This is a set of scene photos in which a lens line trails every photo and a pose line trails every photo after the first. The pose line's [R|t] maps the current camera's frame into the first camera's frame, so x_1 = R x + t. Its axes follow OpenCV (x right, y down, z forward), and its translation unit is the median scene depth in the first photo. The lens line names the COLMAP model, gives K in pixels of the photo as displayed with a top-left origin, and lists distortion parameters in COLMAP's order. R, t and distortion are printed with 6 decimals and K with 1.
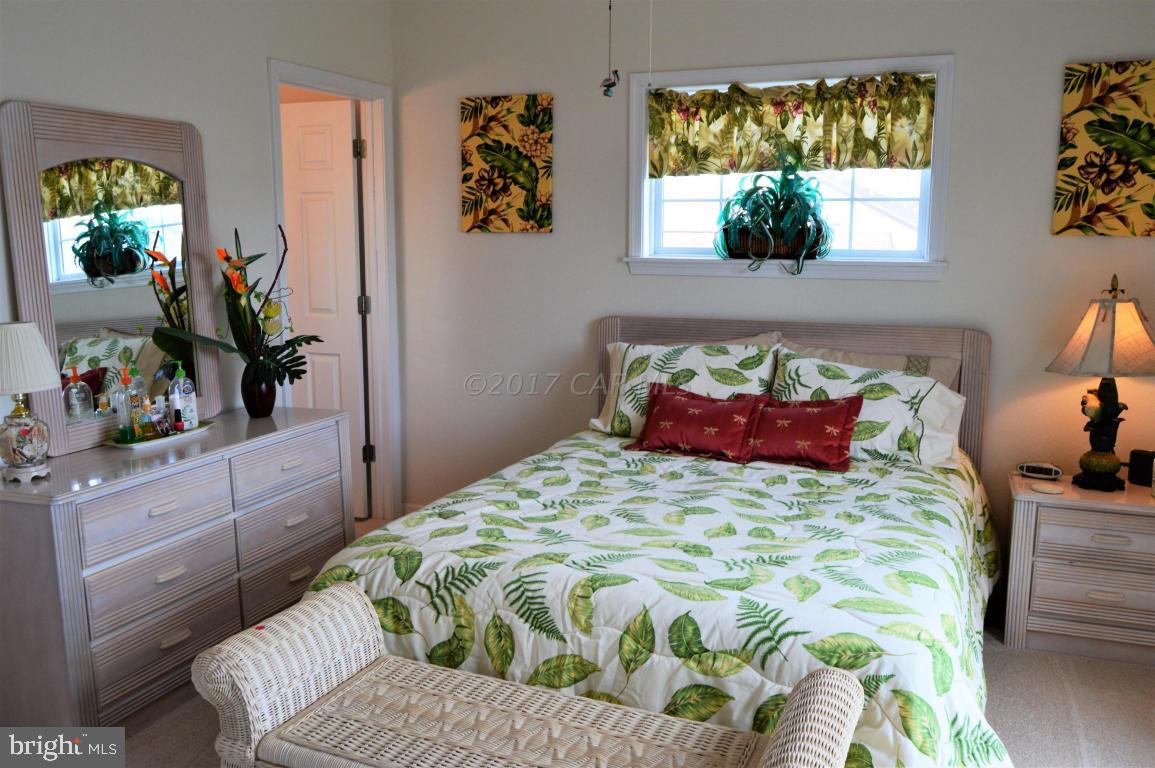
lens RADIAL K [[946.5, 0, 613.9], [0, 946.5, 405.7], [0, 0, 1]] dist [-0.027546, 0.016916]
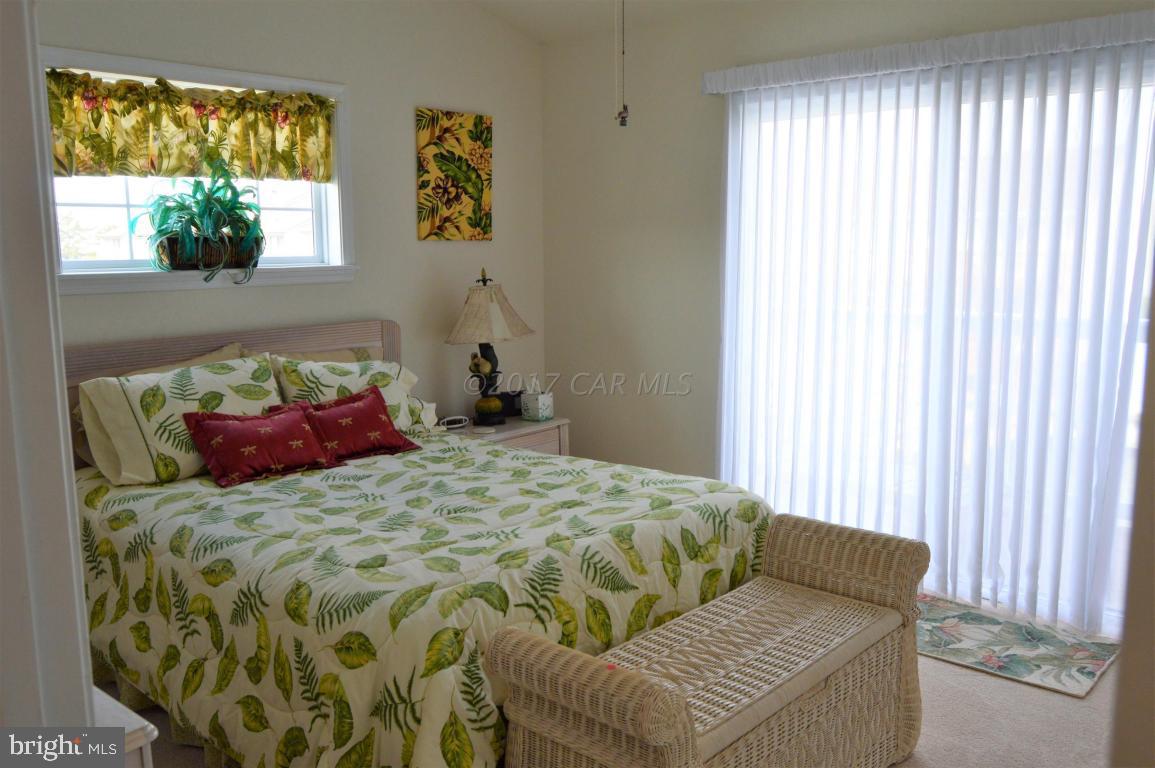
lens RADIAL K [[946.5, 0, 579.6], [0, 946.5, 387.0], [0, 0, 1]] dist [-0.027546, 0.016916]
pose [[0.338058, -0.152551, 0.928679, -0.785667], [0.173896, 0.979909, 0.097664, -0.085503], [-0.924920, 0.128477, 0.357794, 0.426167]]
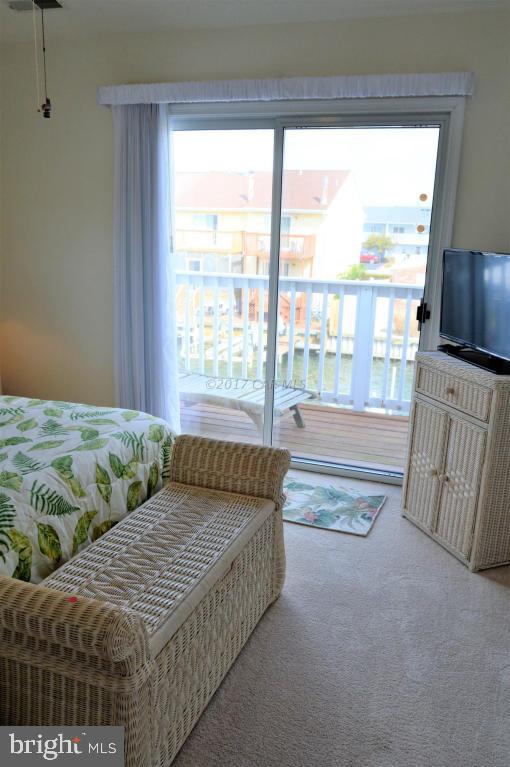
lens RADIAL K [[628.6, 0, 257.6], [0, 628.6, 391.4], [0, 0, 1]] dist [-0.027546, 0.016916]
pose [[-0.046554, -0.263847, 0.963440, -0.656463], [0.142174, 0.952917, 0.267835, -0.098272], [-0.988746, 0.149445, -0.006850, 0.492077]]
